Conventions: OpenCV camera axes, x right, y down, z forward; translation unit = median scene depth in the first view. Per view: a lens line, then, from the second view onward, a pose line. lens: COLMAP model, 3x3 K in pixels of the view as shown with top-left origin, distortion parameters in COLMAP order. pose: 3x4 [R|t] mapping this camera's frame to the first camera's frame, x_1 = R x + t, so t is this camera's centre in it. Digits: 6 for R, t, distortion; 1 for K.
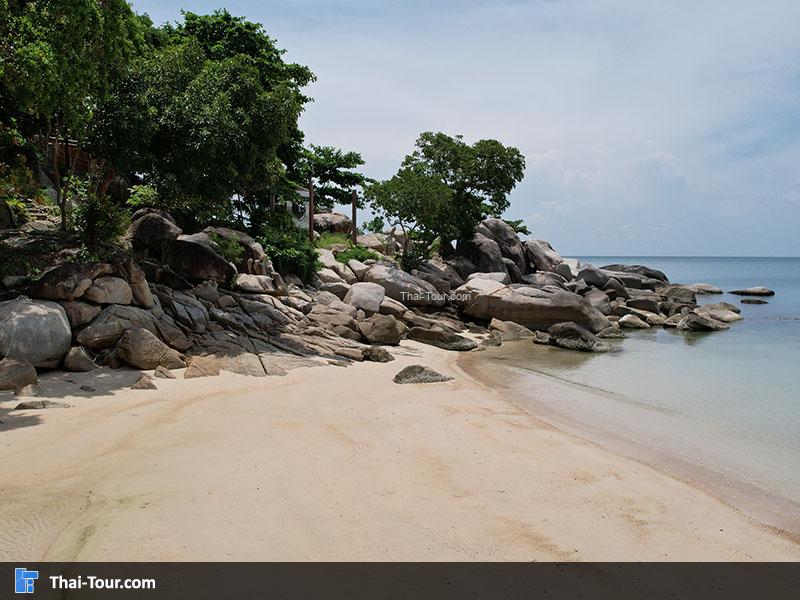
lens RADIAL K [[688.9, 0, 405.0], [0, 688.9, 298.5], [0, 0, 1]] dist [-0.051486, 0.018651]
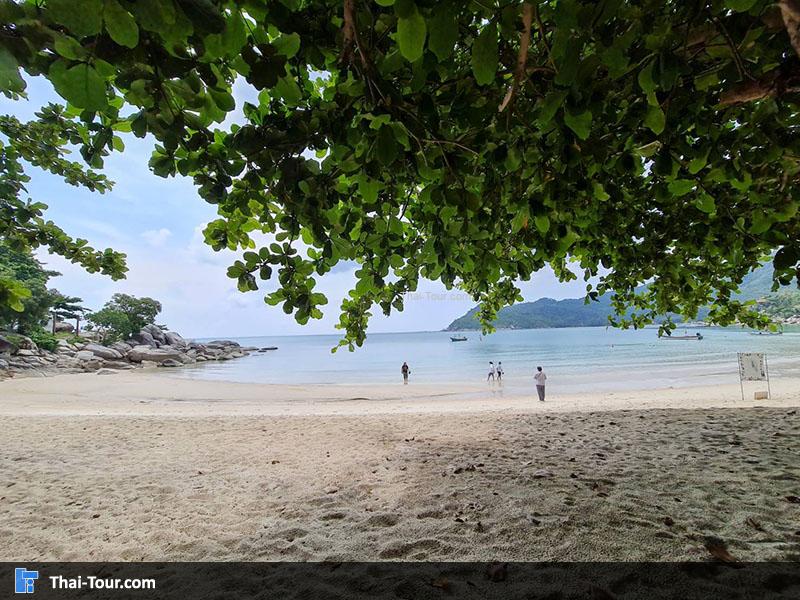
lens RADIAL K [[324.2, 0, 400.1], [0, 324.2, 305.4], [0, 0, 1]] dist [0.000494, 0.000319]
pose [[0.743752, 0.032194, 0.667680, 0.009507], [0.071250, 0.989331, -0.127071, 0.044481], [-0.664647, 0.142082, 0.733523, -0.696300]]
